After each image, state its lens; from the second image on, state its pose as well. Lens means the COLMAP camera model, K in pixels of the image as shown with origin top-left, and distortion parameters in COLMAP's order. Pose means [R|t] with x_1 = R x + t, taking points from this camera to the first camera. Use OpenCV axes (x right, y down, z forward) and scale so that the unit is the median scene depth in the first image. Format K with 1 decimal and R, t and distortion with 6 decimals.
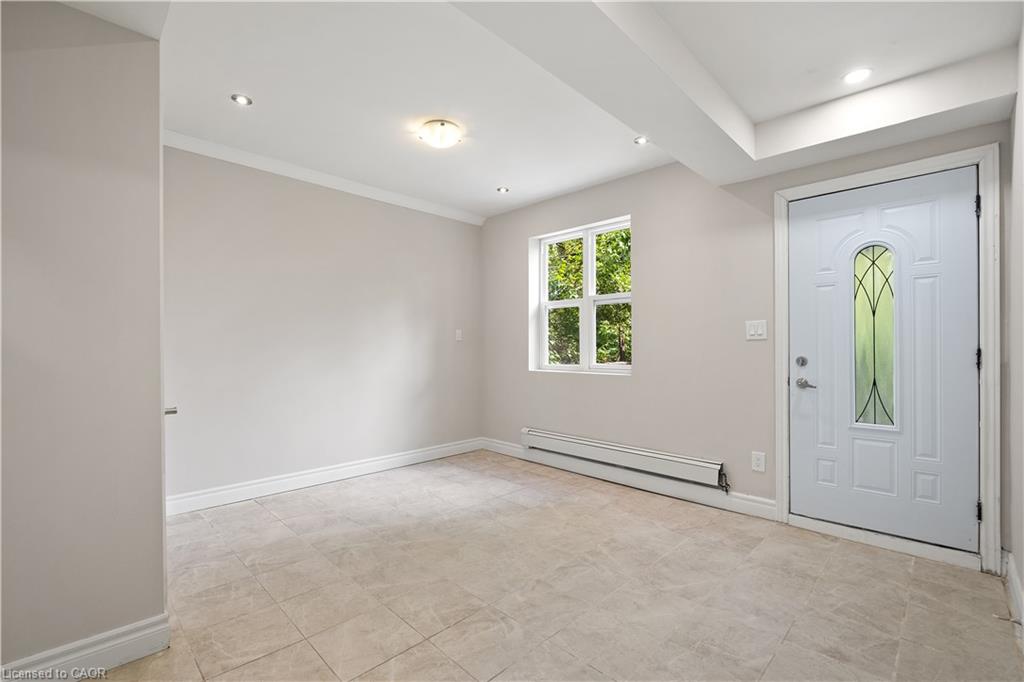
lens RADIAL K [[442.7, 0, 508.0], [0, 442.7, 344.3], [0, 0, 1]] dist [-0.005581, -0.001065]
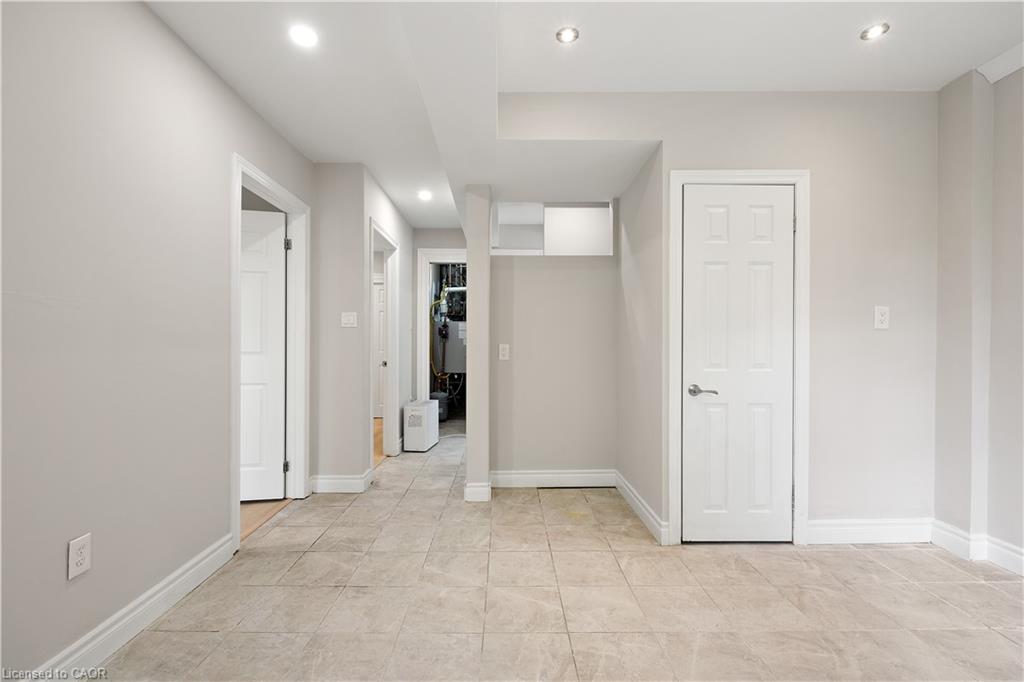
lens RADIAL K [[442.7, 0, 508.0], [0, 442.7, 344.3], [0, 0, 1]] dist [-0.005581, -0.001065]
pose [[-0.693453, -0.000984, -0.720501, 0.532918], [0.003205, 0.999985, -0.004449, 0.013914], [0.720495, -0.005394, -0.693439, 1.344913]]
